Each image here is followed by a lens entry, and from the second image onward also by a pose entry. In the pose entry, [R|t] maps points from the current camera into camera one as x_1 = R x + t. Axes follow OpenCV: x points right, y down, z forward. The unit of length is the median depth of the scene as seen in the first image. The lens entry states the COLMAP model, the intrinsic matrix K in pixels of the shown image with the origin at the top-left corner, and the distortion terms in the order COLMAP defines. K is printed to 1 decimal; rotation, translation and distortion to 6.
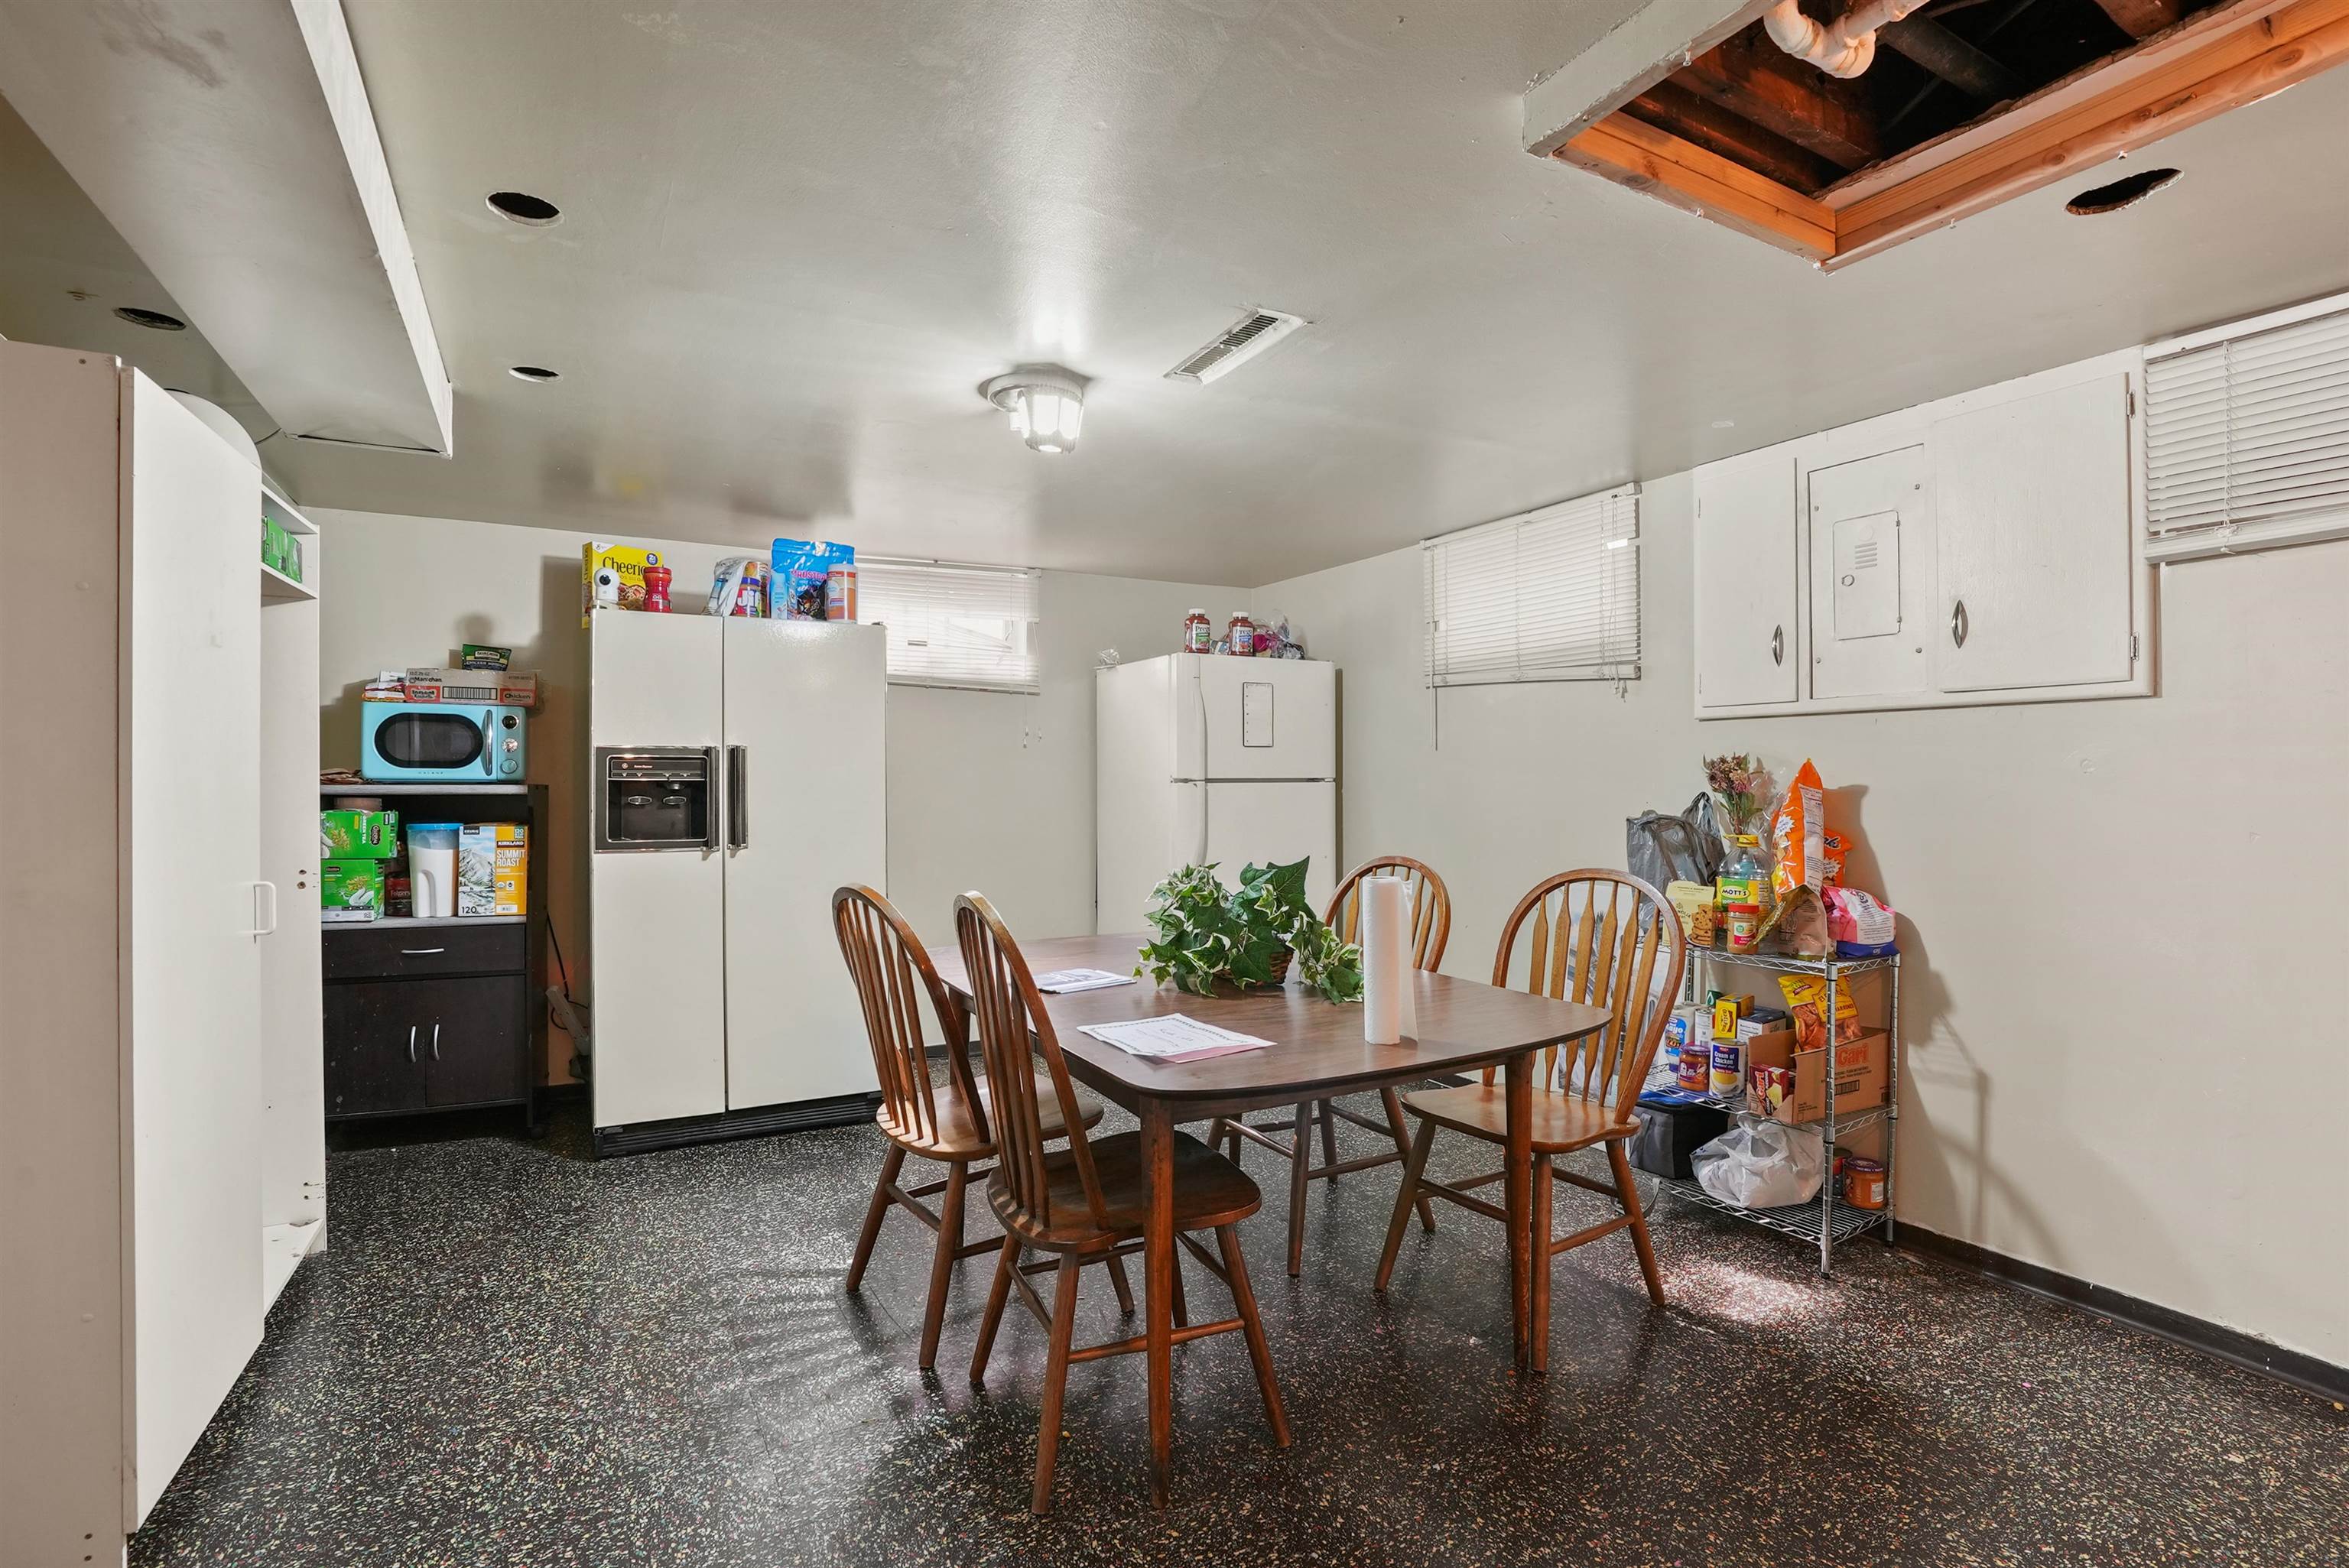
lens RADIAL K [[1109.0, 0, 1180.0], [0, 1109.0, 784.4], [0, 0, 1]] dist [-0.075292, 0.025804]
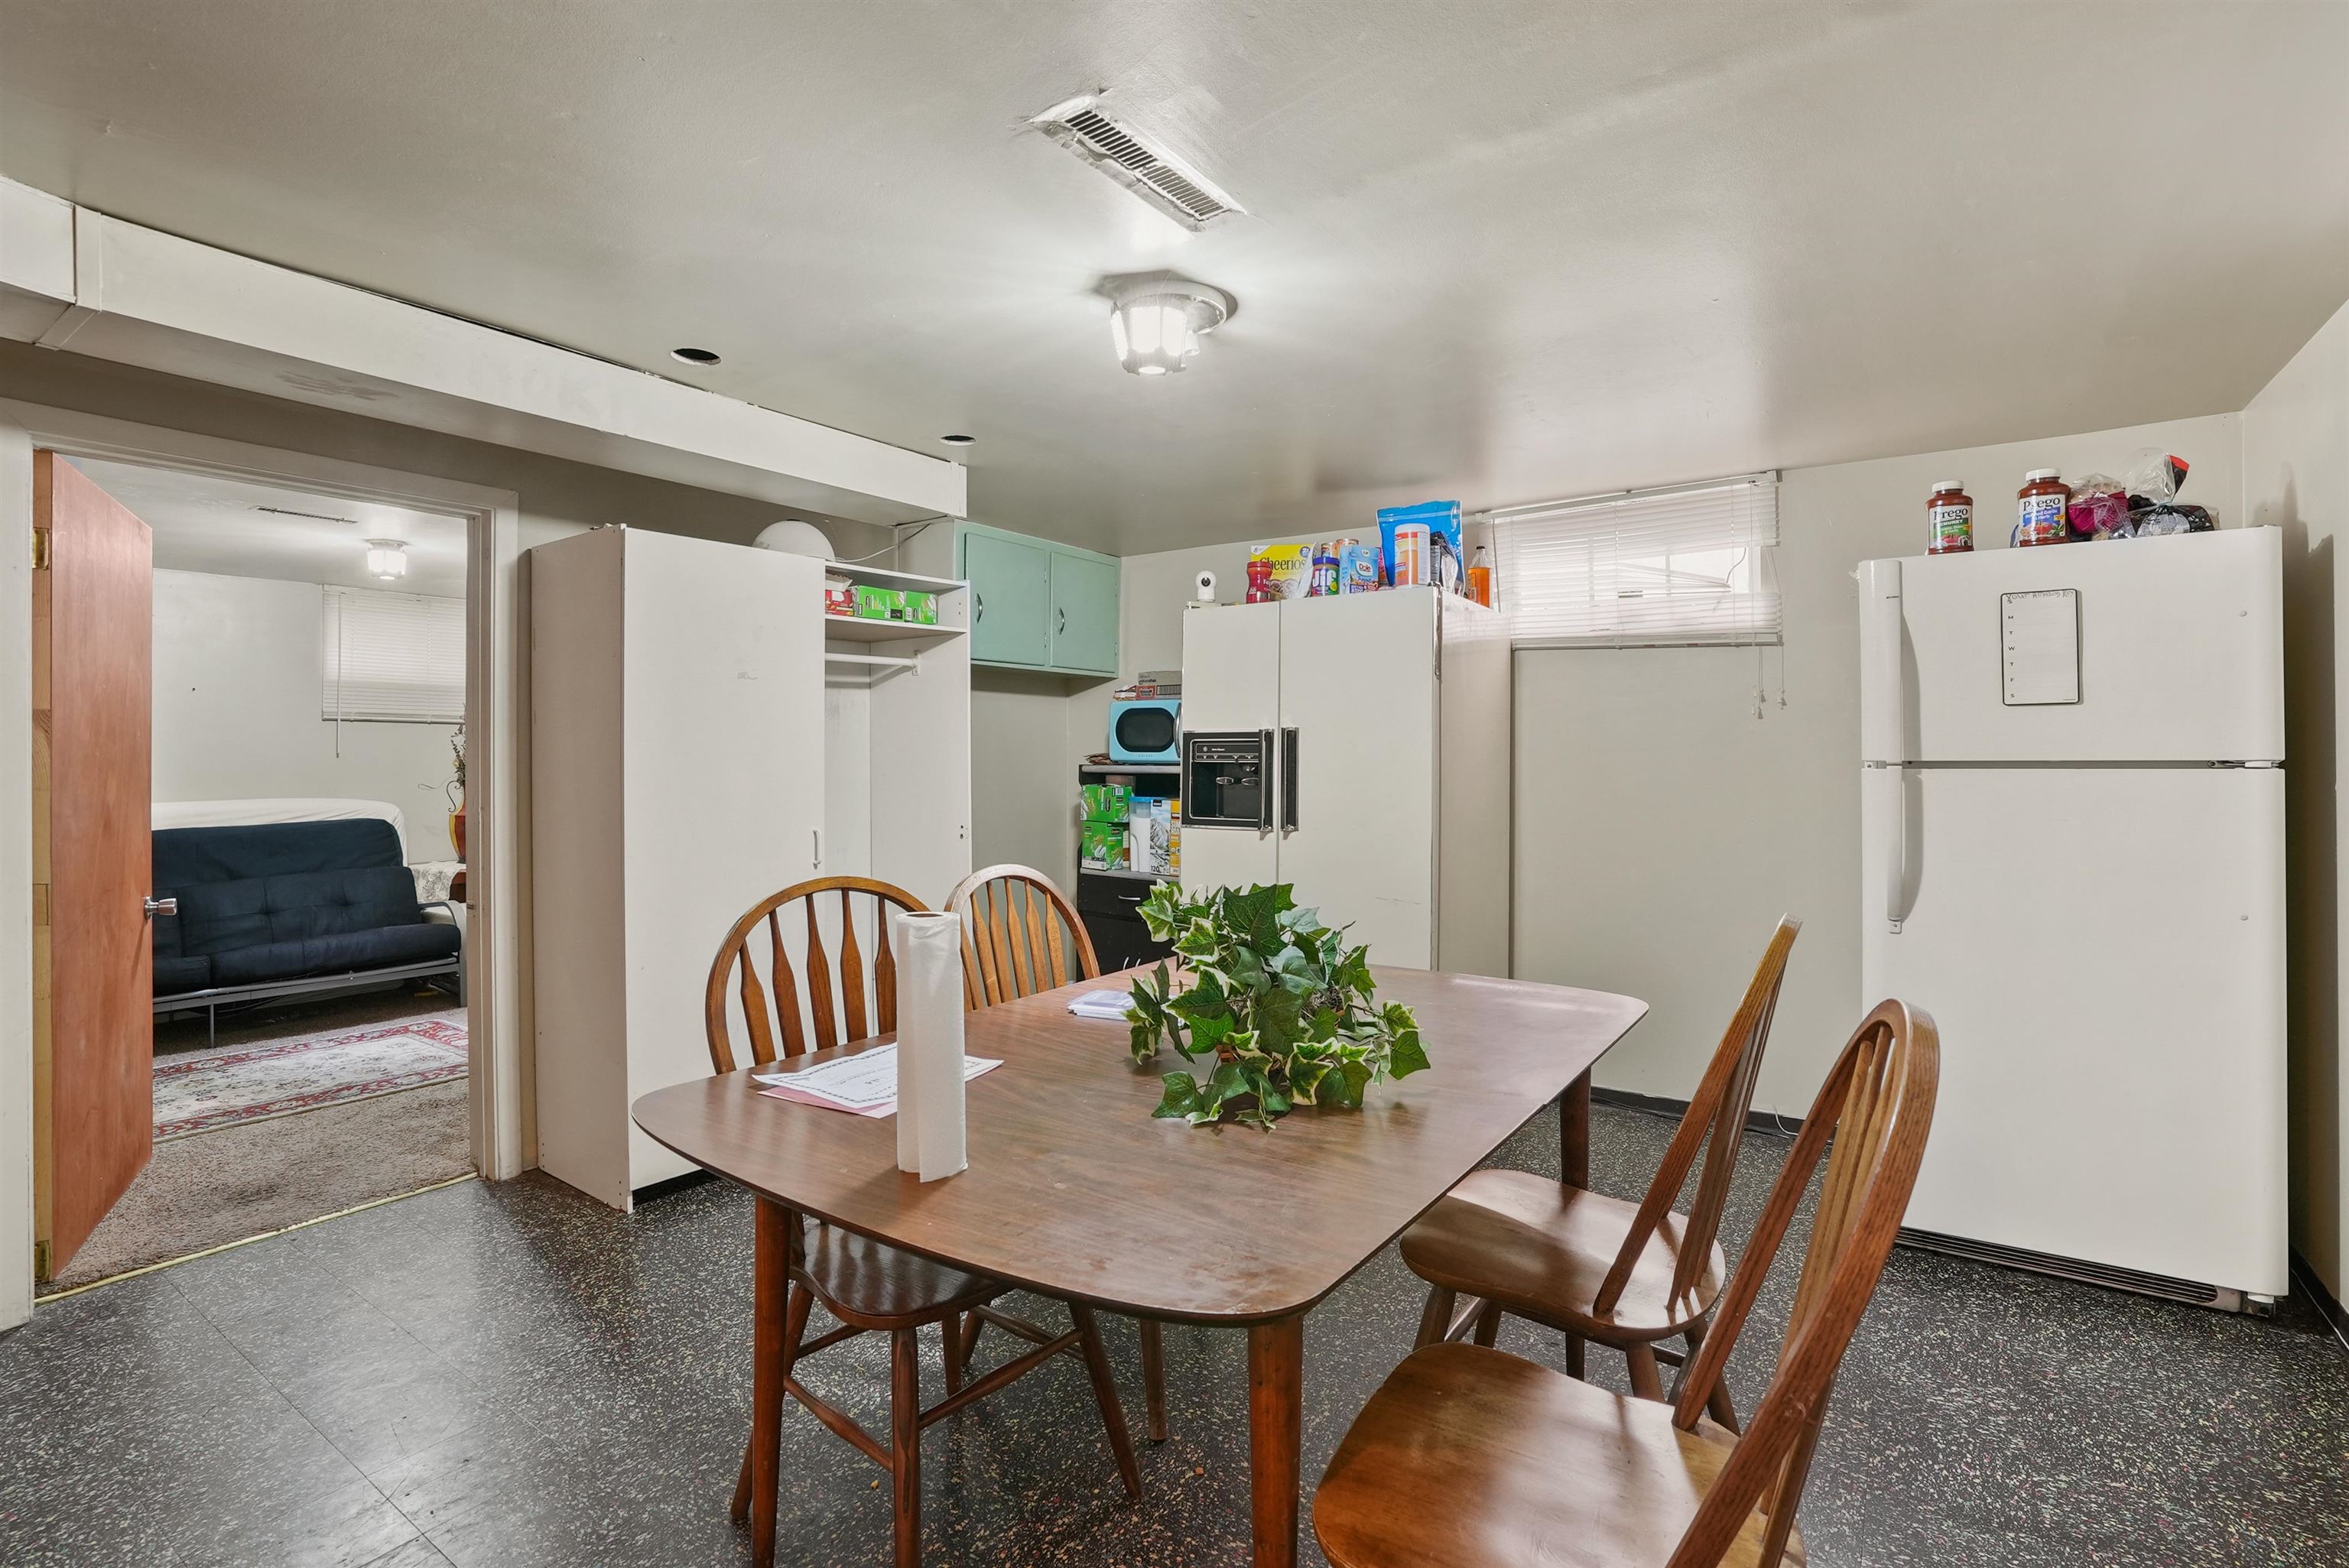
lens RADIAL K [[1109.0, 0, 1180.0], [0, 1109.0, 784.4], [0, 0, 1]] dist [-0.075292, 0.025804]
pose [[0.443826, 0.018831, -0.895915, 0.465353], [-0.000823, 0.999787, 0.020606, -0.004236], [0.896113, -0.008408, 0.443747, 0.462508]]
